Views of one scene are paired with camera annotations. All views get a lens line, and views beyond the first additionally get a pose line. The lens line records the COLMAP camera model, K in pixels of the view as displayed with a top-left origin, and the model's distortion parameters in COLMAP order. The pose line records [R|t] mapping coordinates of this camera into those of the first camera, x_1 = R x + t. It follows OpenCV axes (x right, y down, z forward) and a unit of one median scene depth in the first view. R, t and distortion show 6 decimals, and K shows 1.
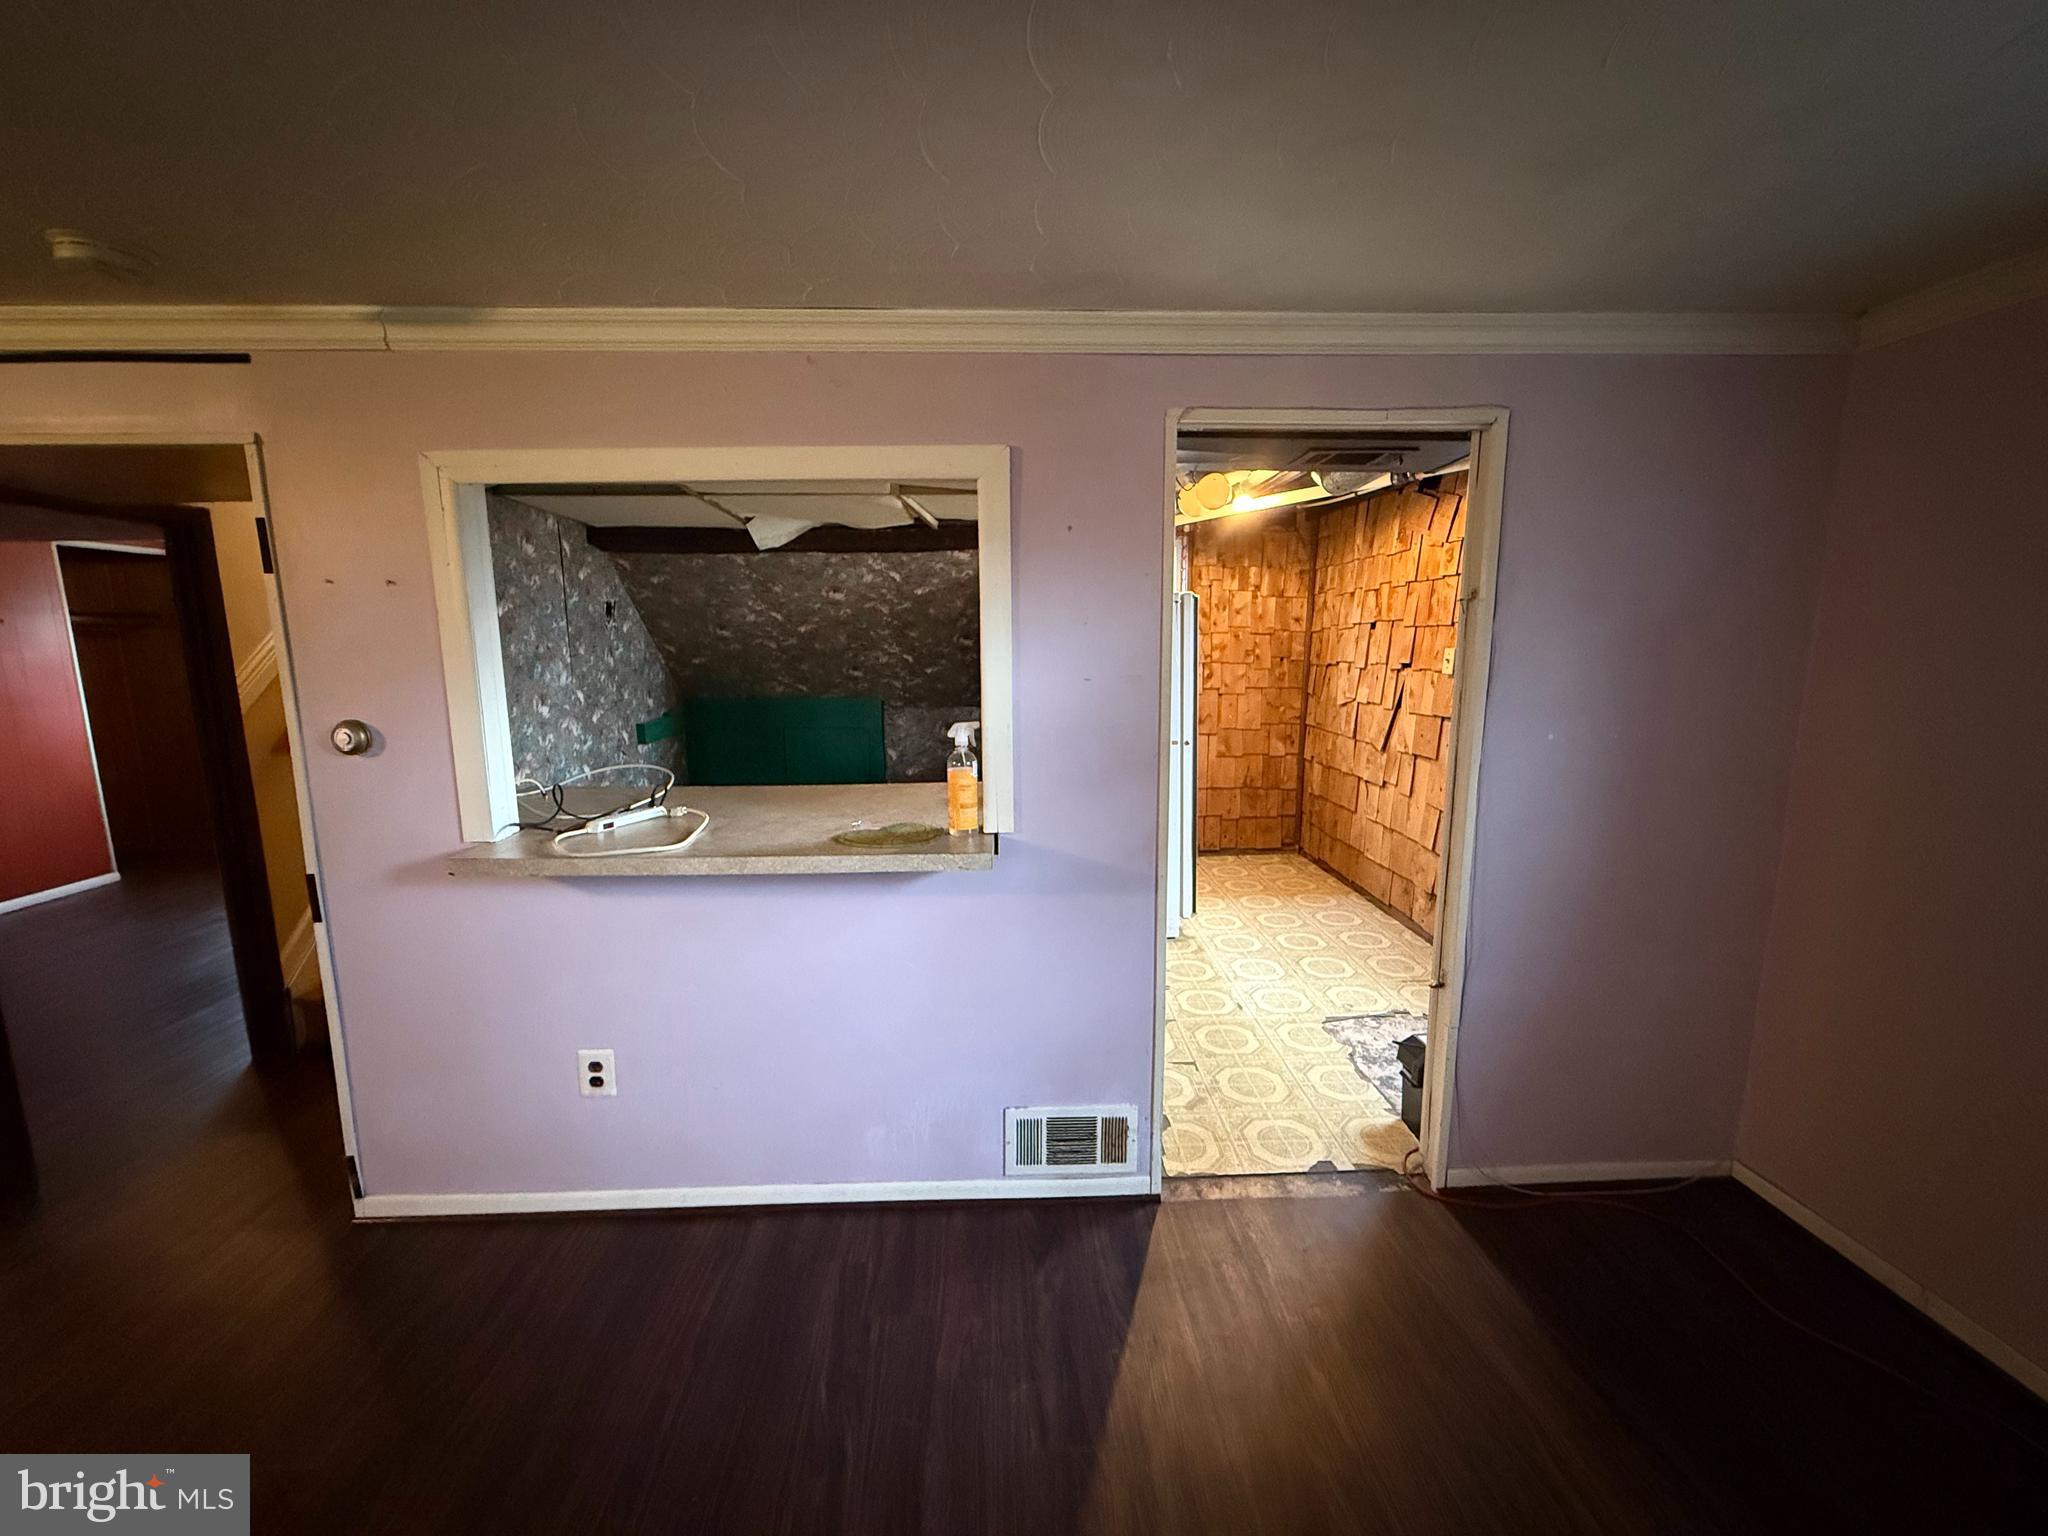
lens RADIAL K [[819.8, 0, 1024.6], [0, 819.8, 764.0], [0, 0, 1]] dist [-0.001971, -0.000095]
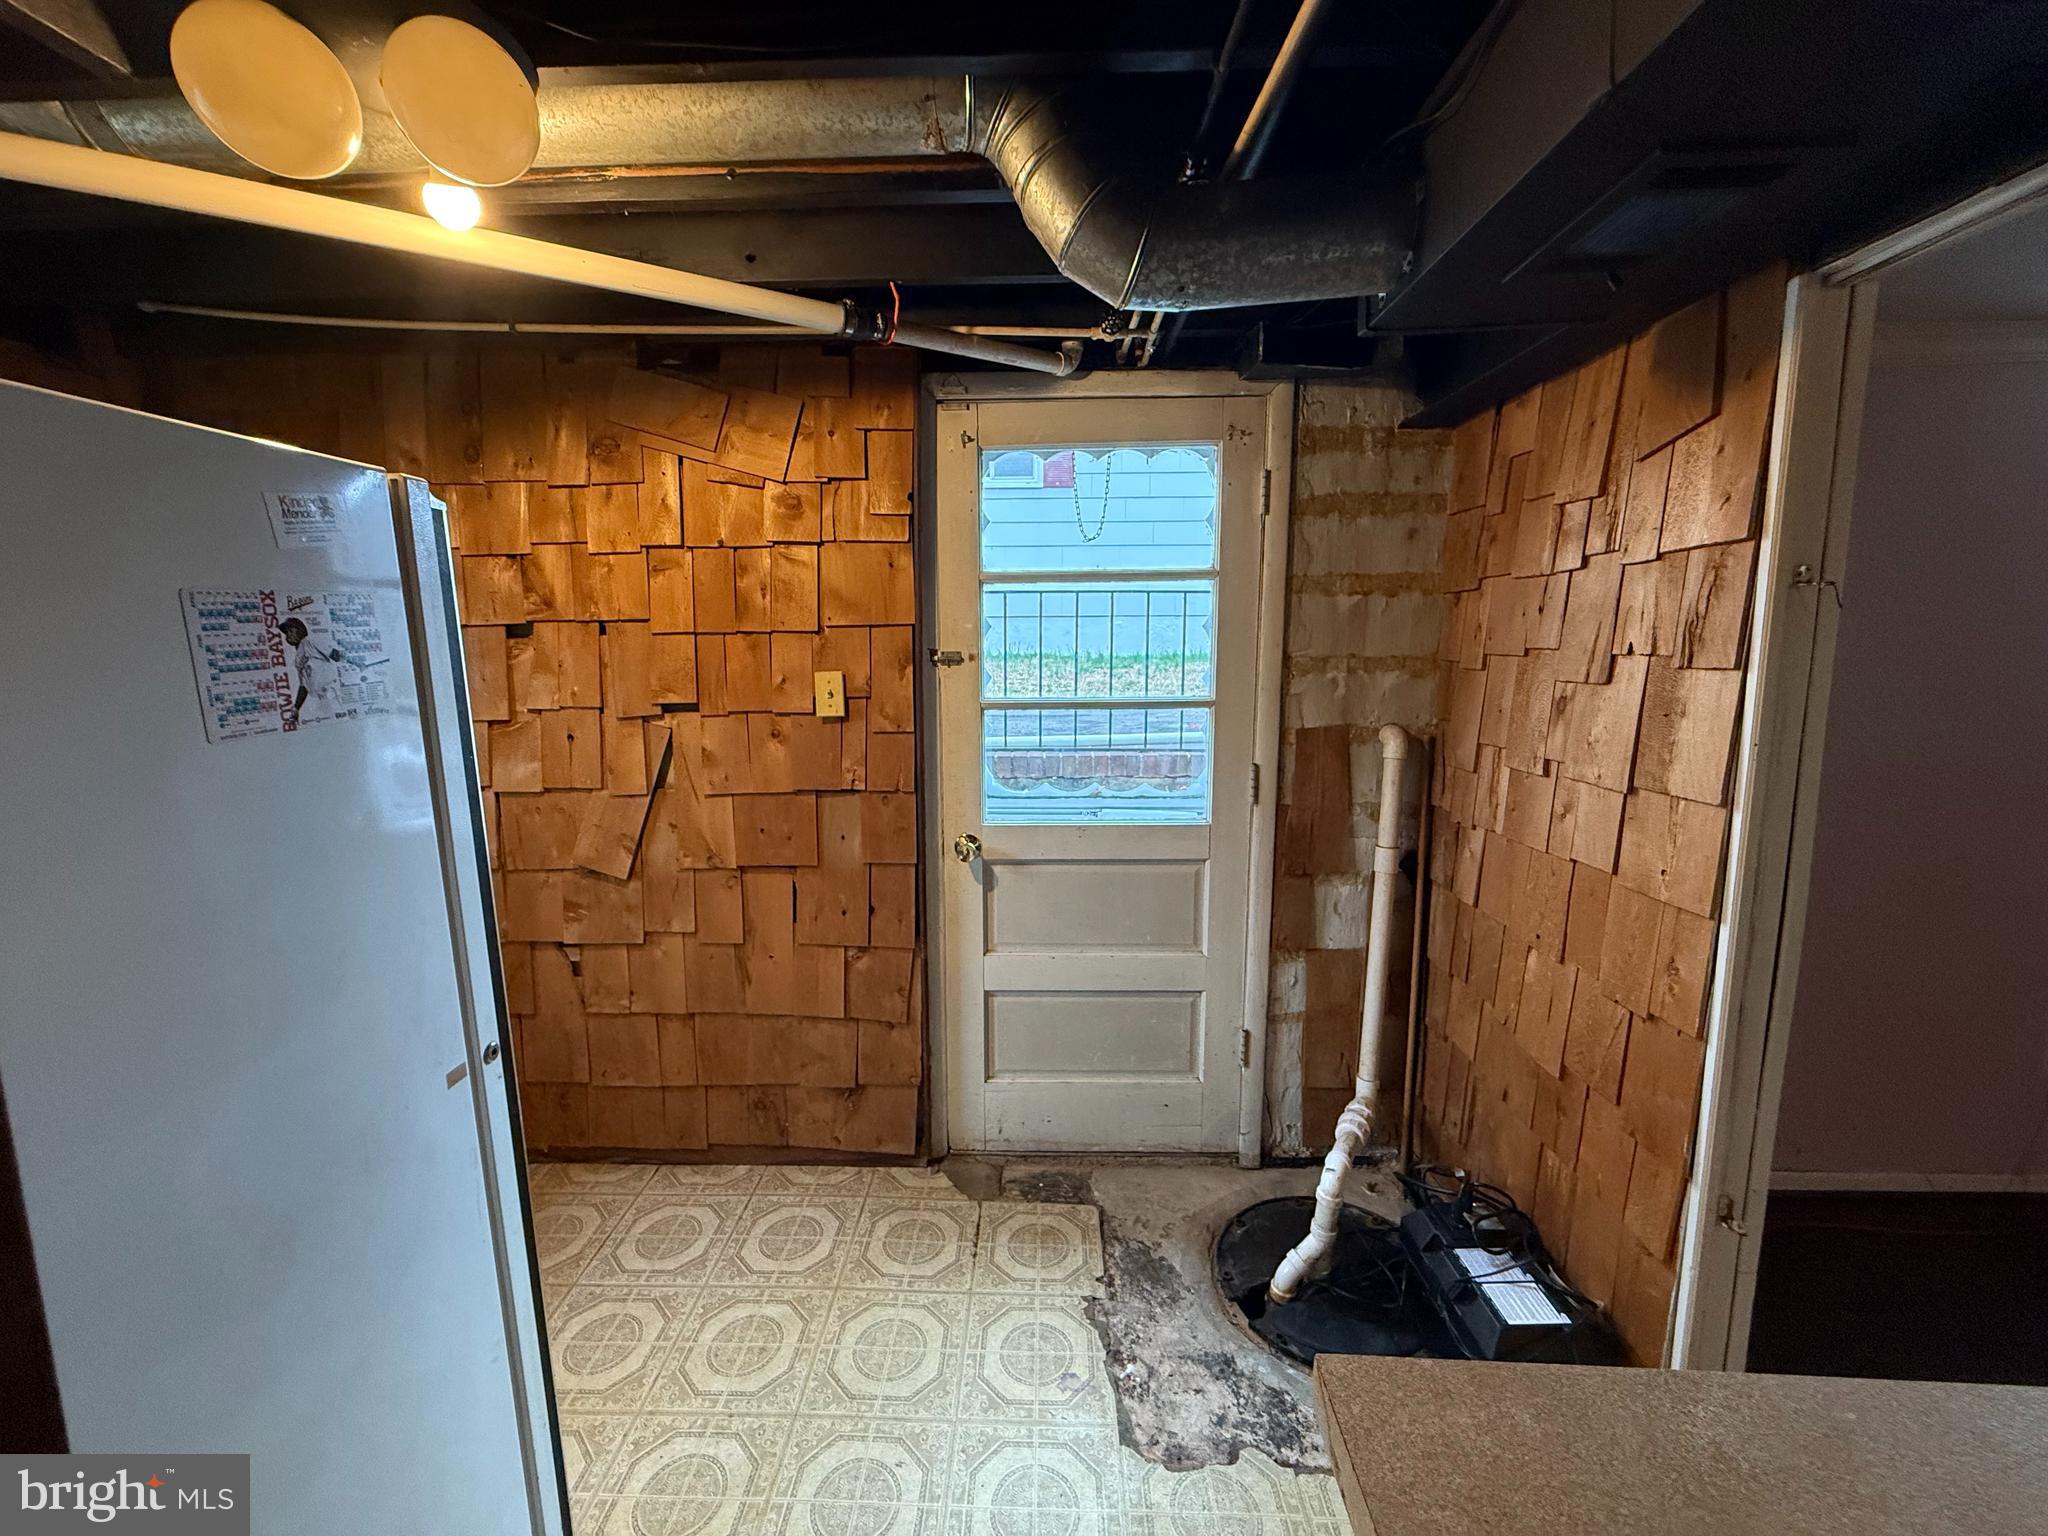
lens RADIAL K [[819.8, 0, 1024.2], [0, 819.8, 764.7], [0, 0, 1]] dist [-0.001971, -0.000095]
pose [[0.062019, -0.145955, 0.987345, -0.043422], [0.157825, 0.978238, 0.134695, -0.127715], [-0.985518, 0.147474, 0.083705, 0.789386]]
